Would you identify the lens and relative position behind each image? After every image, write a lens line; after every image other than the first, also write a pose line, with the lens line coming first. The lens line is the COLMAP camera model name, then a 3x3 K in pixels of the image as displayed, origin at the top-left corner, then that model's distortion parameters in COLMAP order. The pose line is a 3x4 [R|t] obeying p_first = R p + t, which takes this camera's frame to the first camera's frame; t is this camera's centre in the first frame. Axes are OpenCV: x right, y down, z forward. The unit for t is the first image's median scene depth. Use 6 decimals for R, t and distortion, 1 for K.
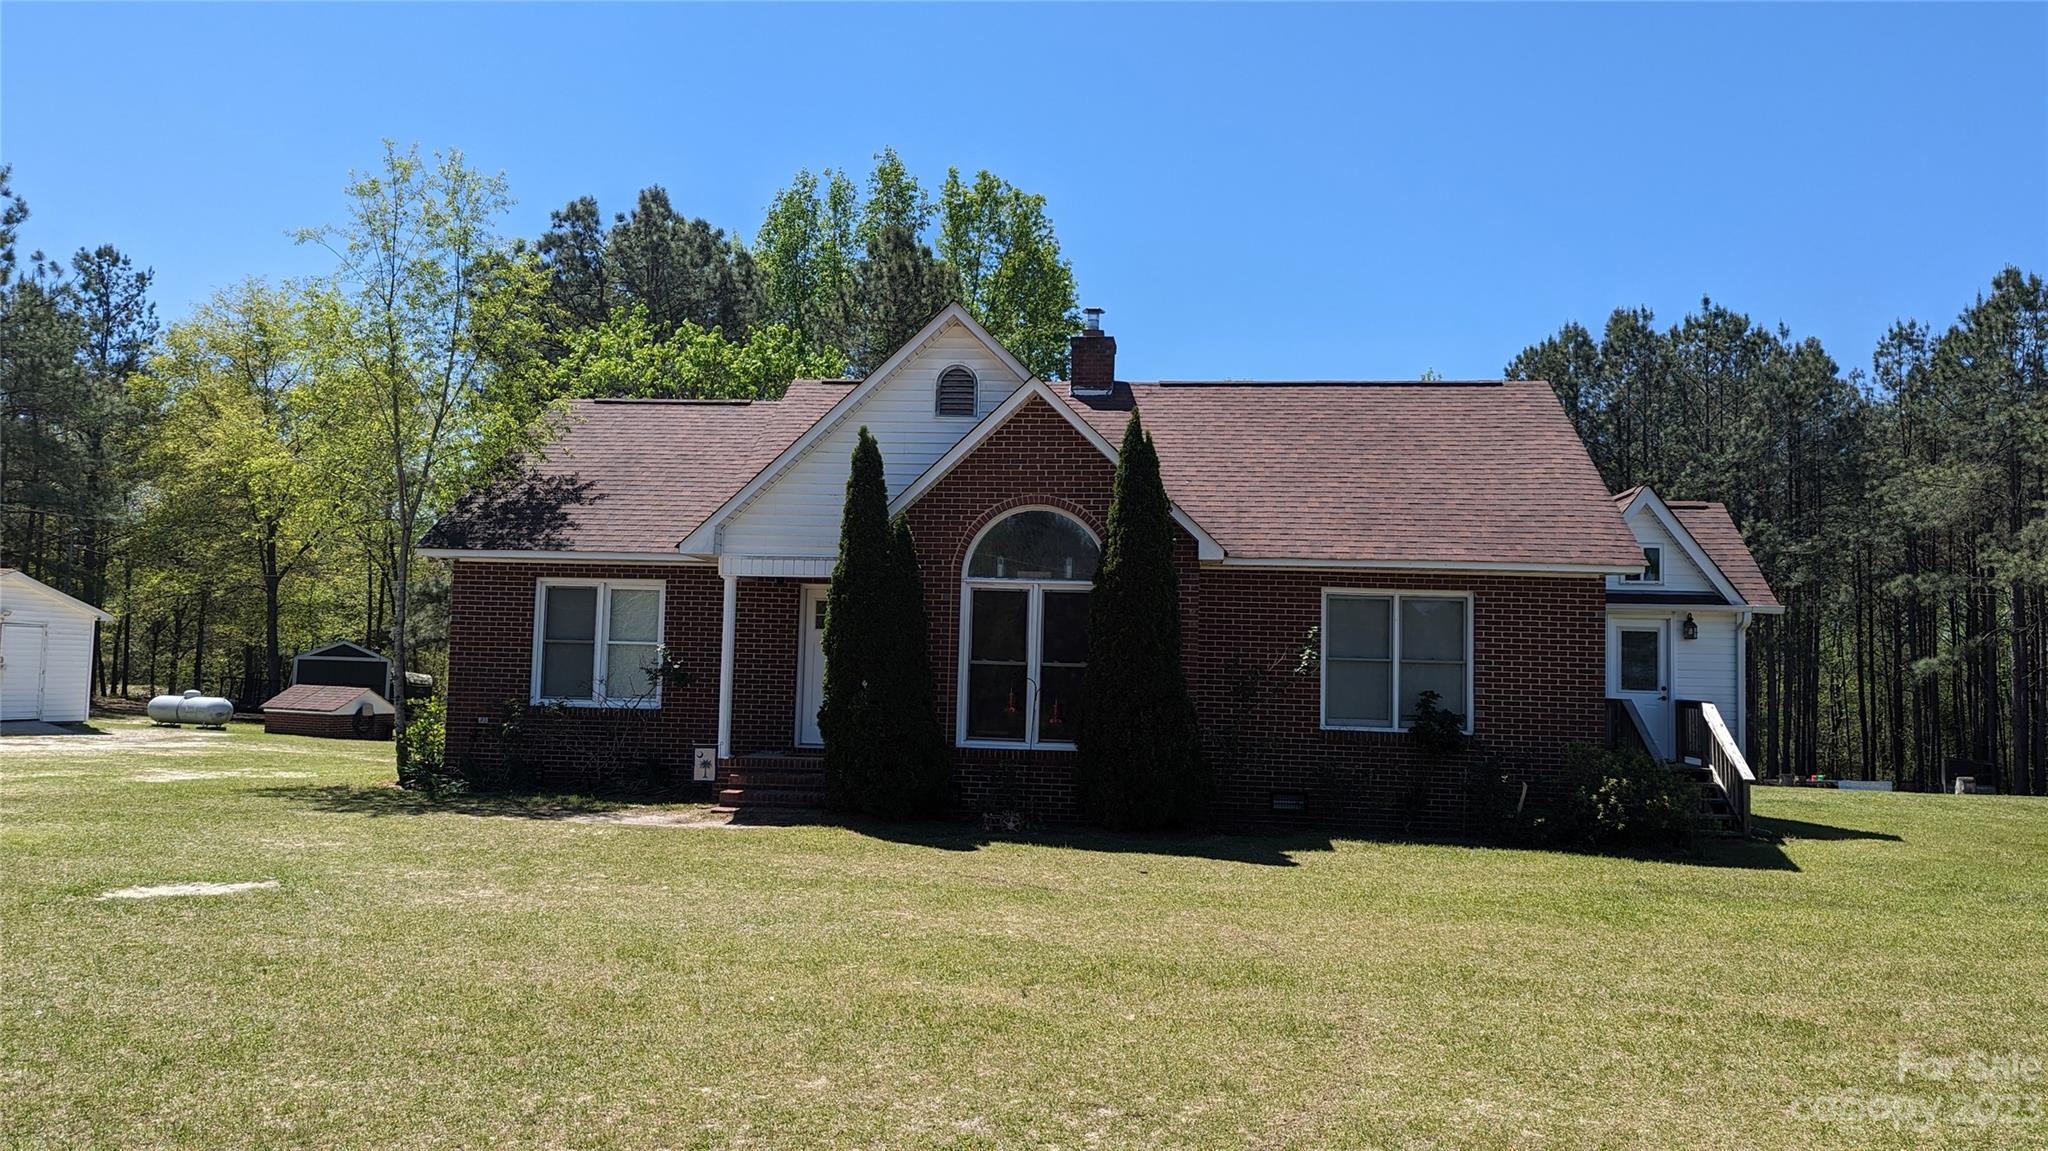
lens RADIAL K [[1503.5, 0, 1024.2], [0, 1503.5, 565.1], [0, 0, 1]] dist [0.036978, -0.006896]
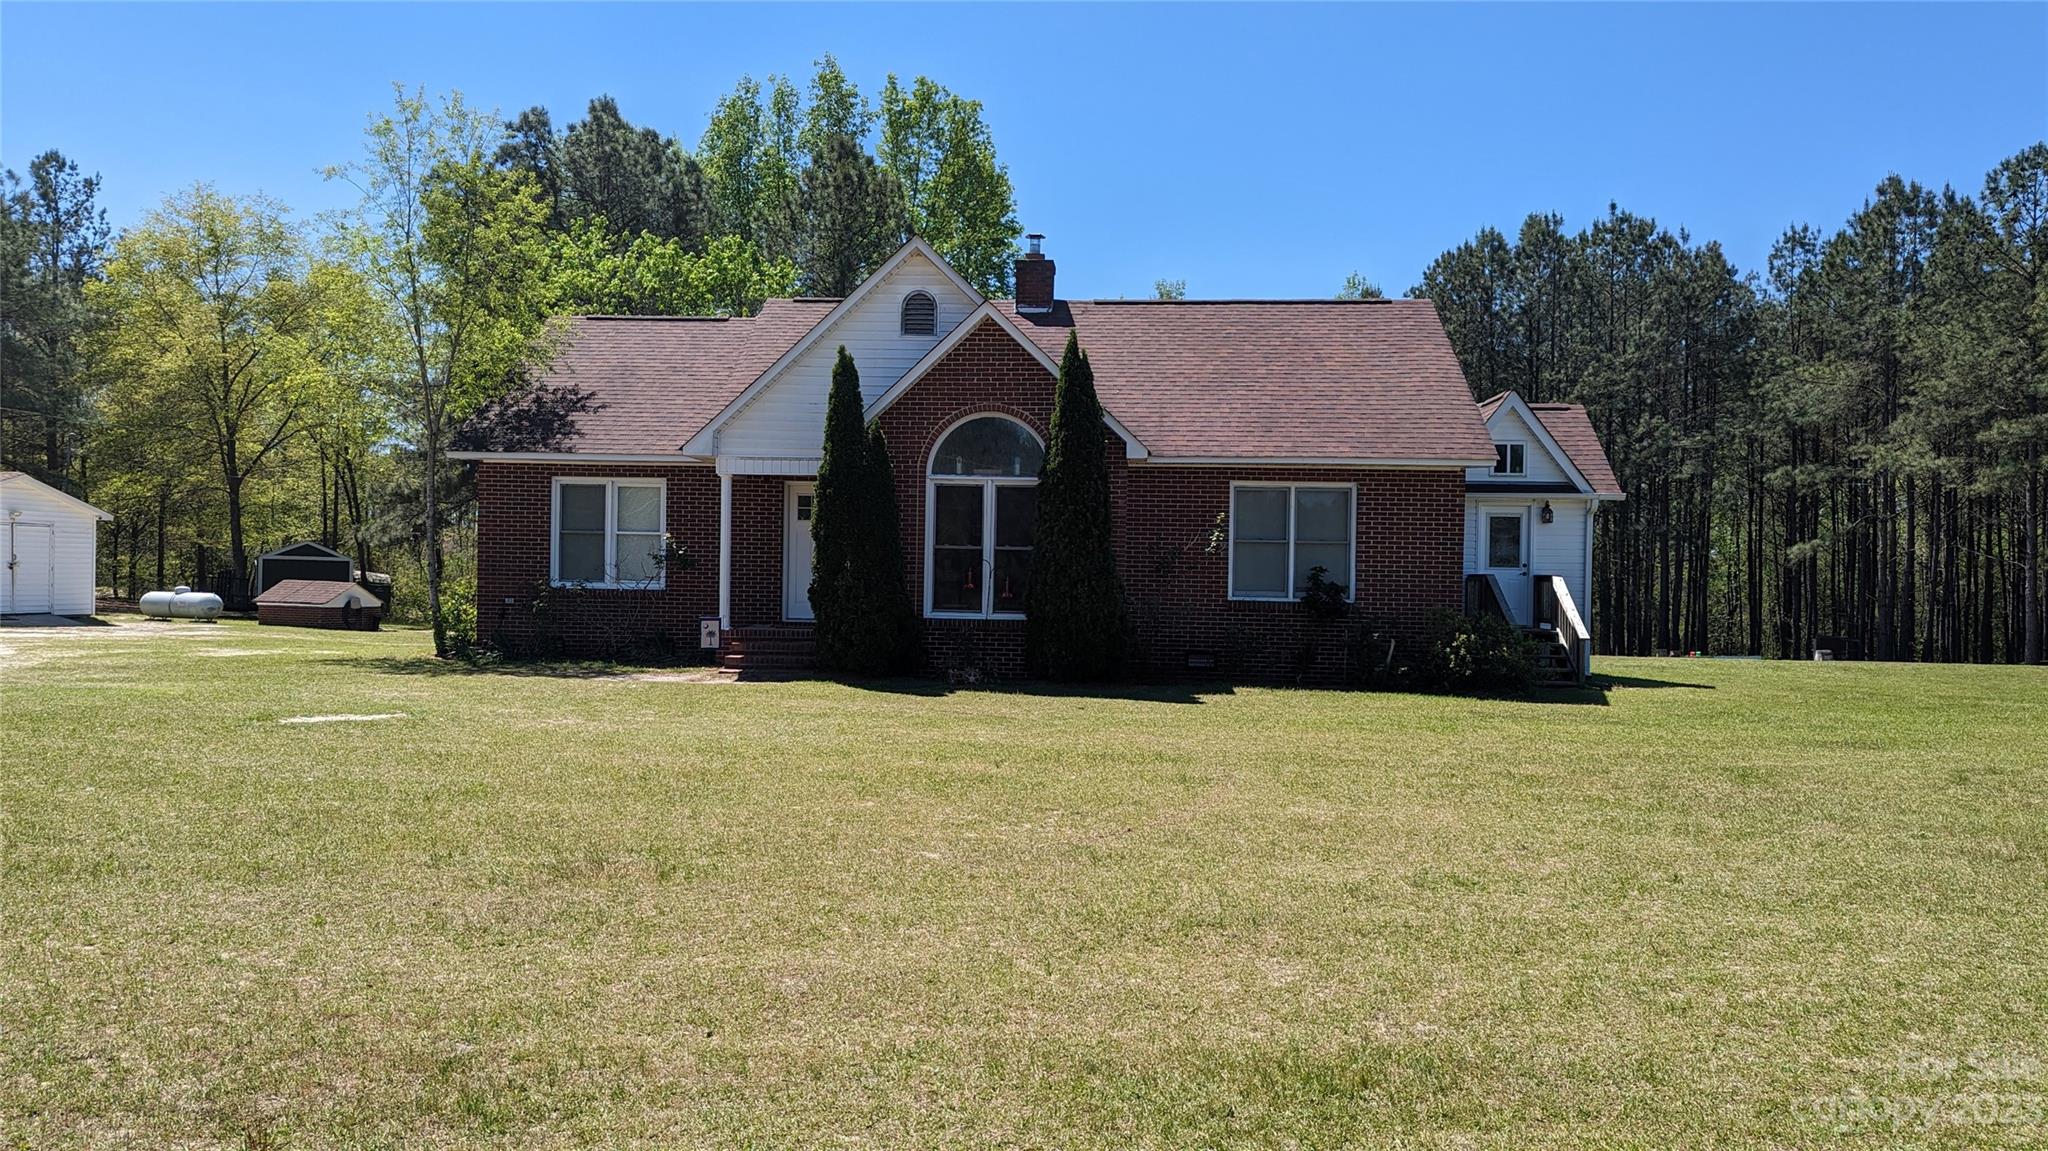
lens RADIAL K [[1503.5, 0, 1015.2], [0, 1503.5, 568.6], [0, 0, 1]] dist [0.036978, -0.006896]
pose [[0.999313, -0.009126, 0.035928, -0.011615], [0.006606, 0.997550, 0.069644, 0.000174], [-0.036476, -0.069359, 0.996925, -0.141811]]
